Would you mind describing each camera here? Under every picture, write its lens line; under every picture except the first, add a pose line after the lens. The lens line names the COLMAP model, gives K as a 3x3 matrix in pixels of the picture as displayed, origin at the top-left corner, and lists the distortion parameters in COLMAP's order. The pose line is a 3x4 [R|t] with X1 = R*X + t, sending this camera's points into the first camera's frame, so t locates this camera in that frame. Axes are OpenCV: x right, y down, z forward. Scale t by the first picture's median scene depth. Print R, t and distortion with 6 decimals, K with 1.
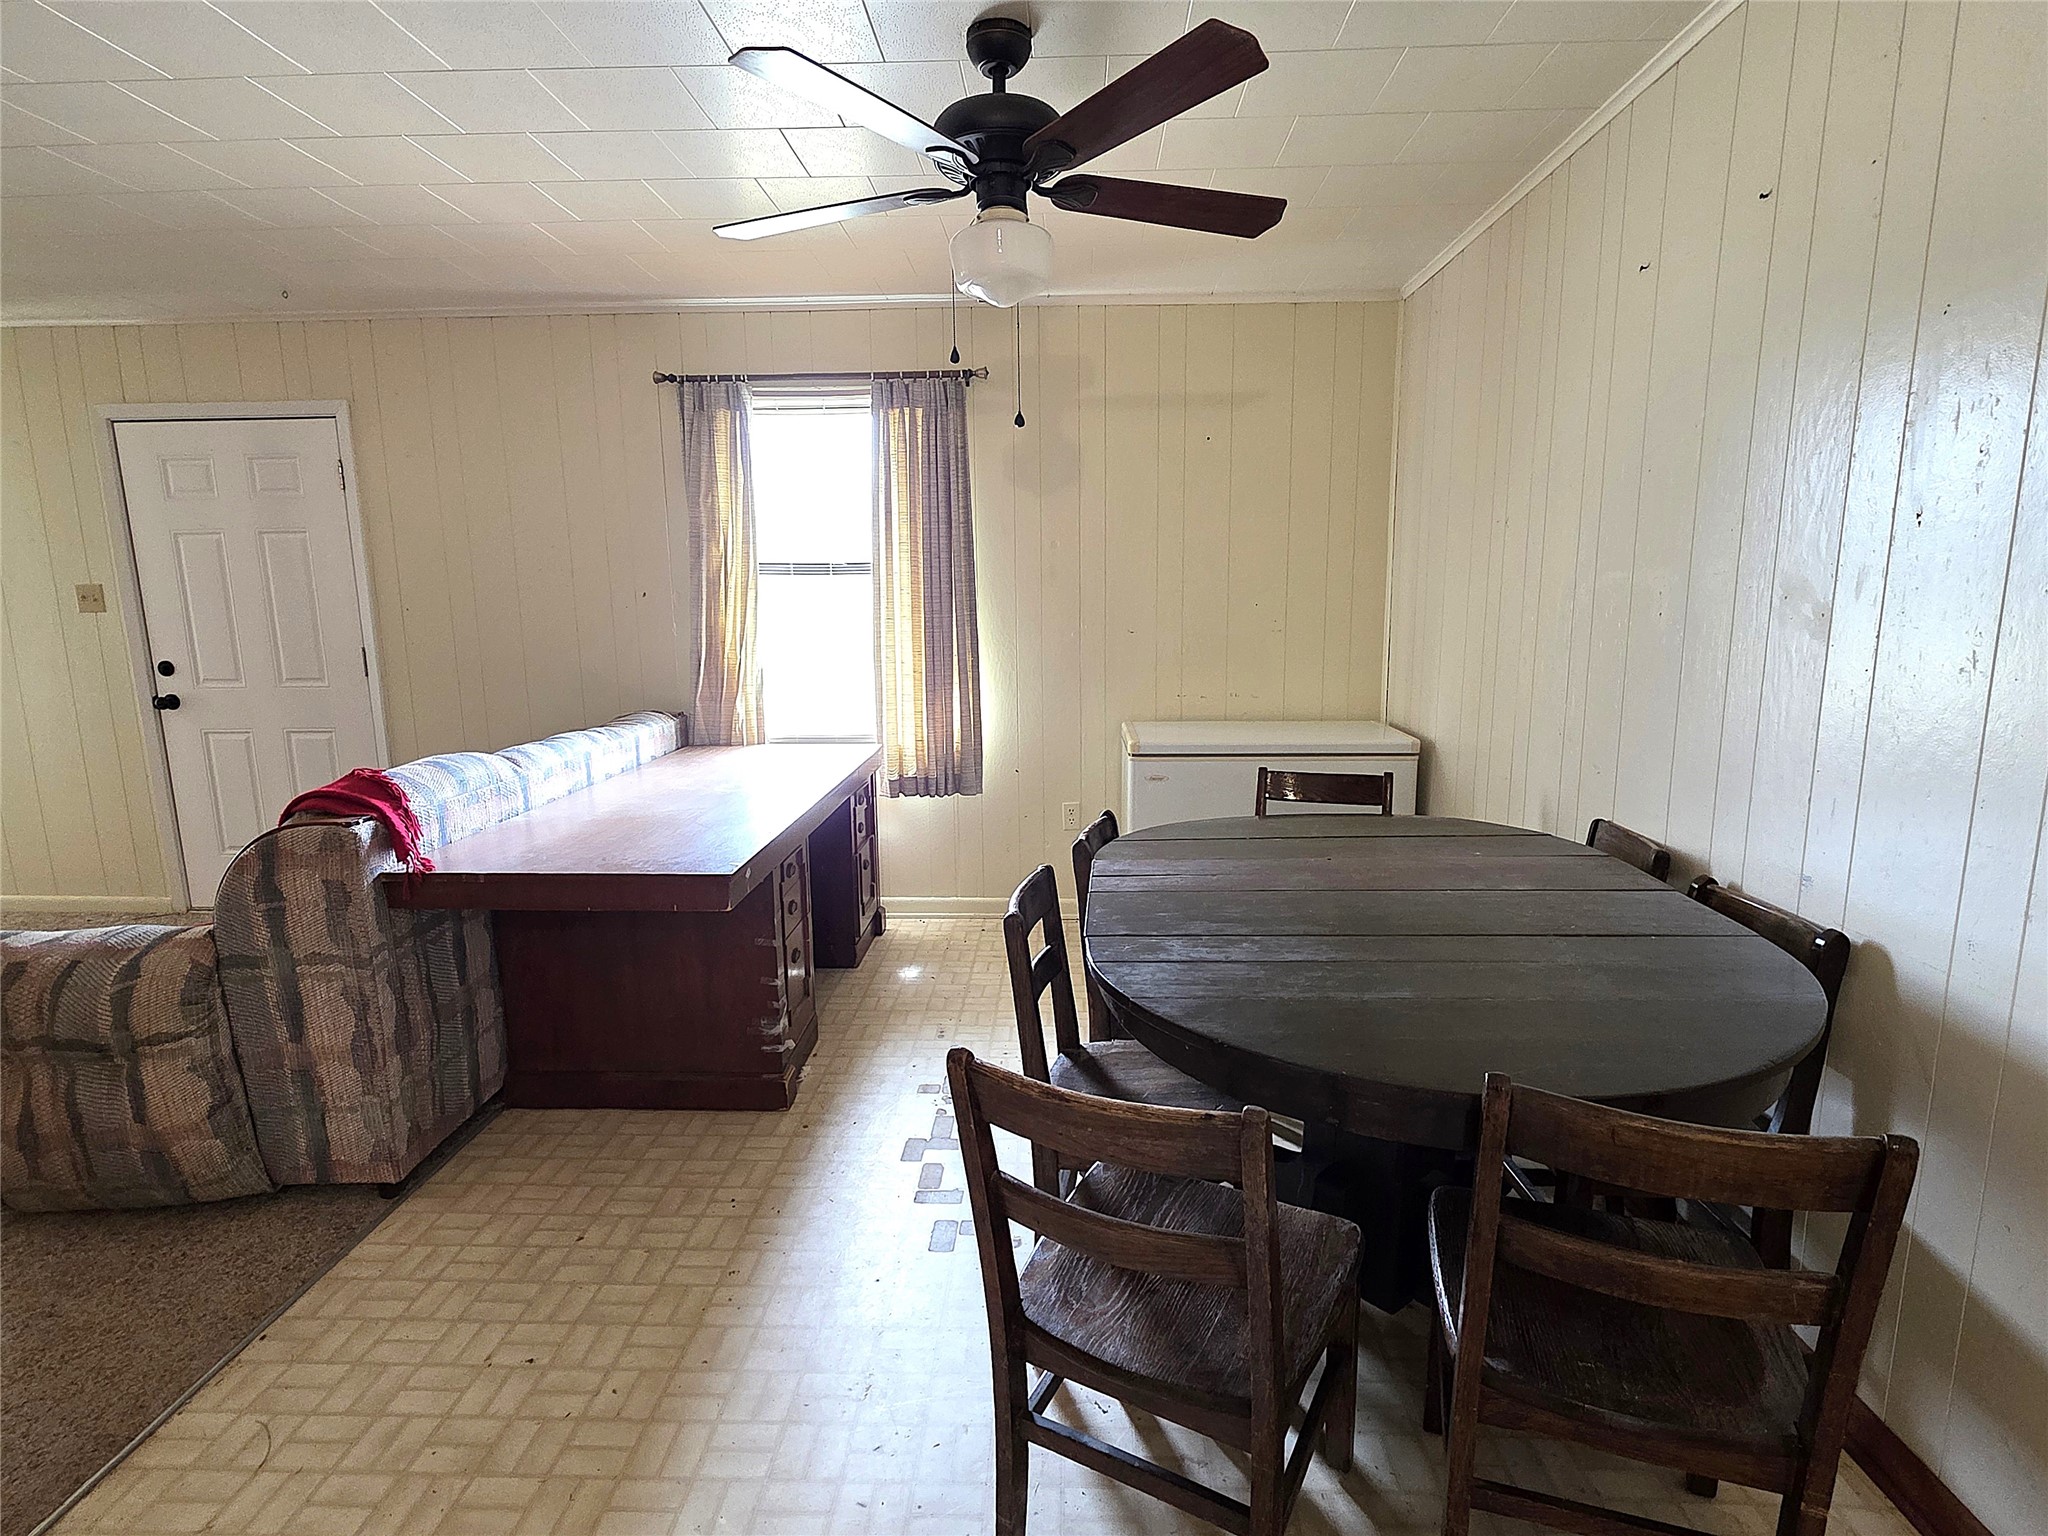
lens RADIAL K [[1055.5, 0, 1026.5], [0, 1055.5, 770.7], [0, 0, 1]] dist [0.005948, -0.001567]
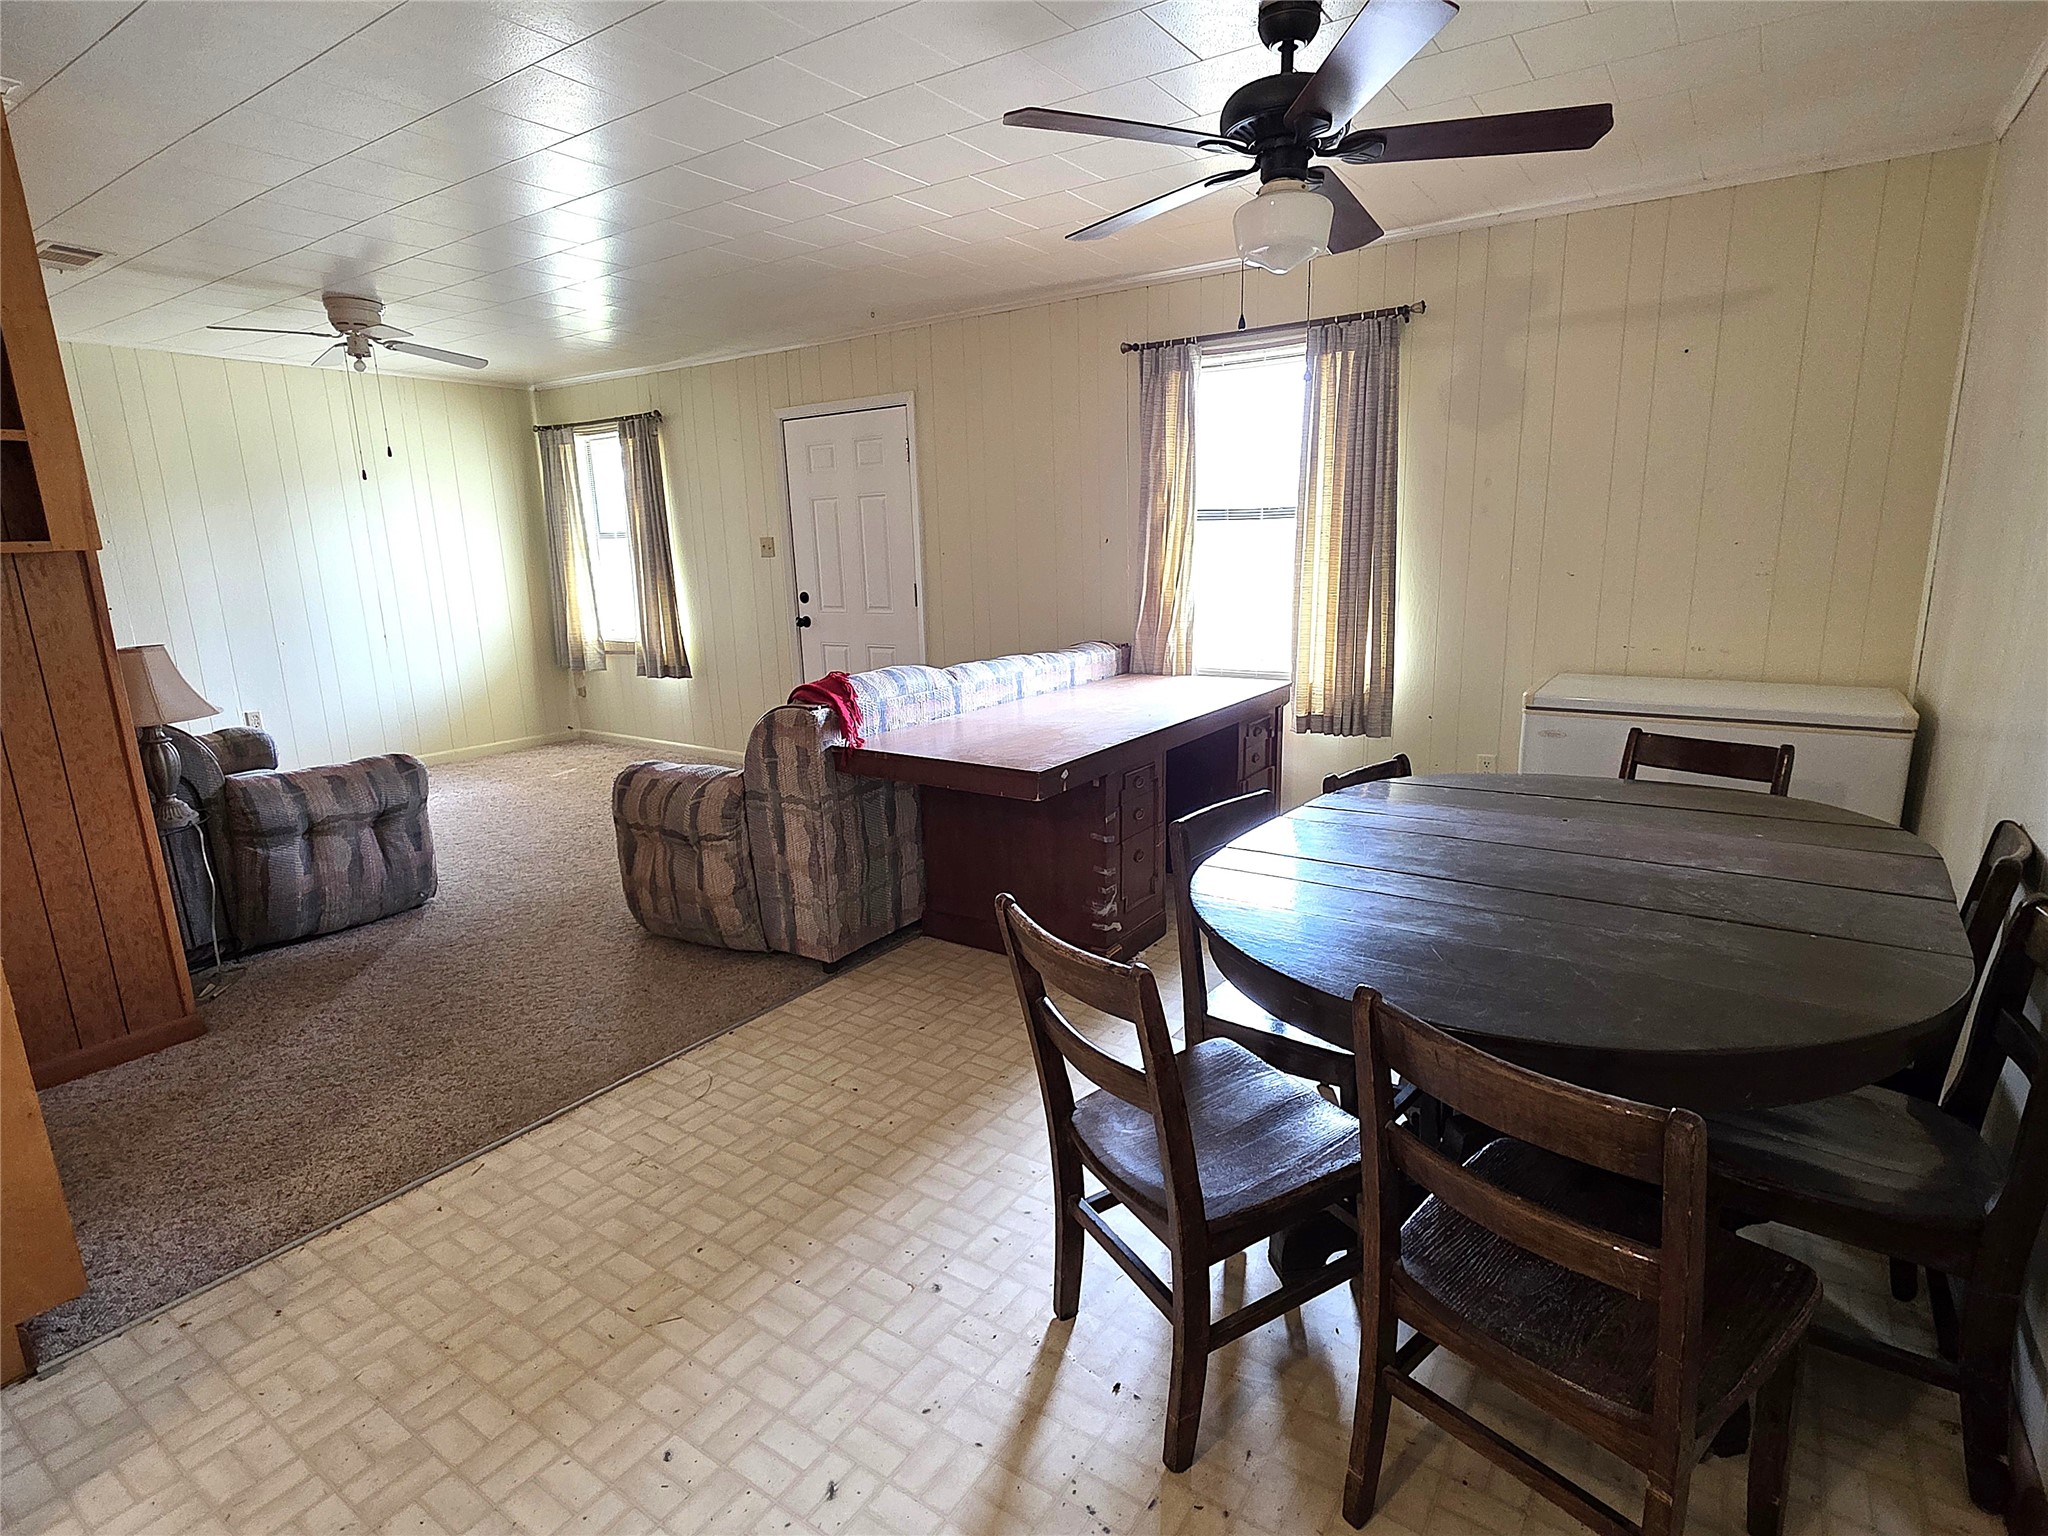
lens RADIAL K [[1055.5, 0, 1025.3], [0, 1055.5, 771.3], [0, 0, 1]] dist [0.005948, -0.001567]
pose [[0.844679, 0.103687, -0.525134, 0.294581], [-0.072942, 0.994204, 0.078976, 0.000291], [0.530280, -0.028405, 0.847347, -0.051183]]
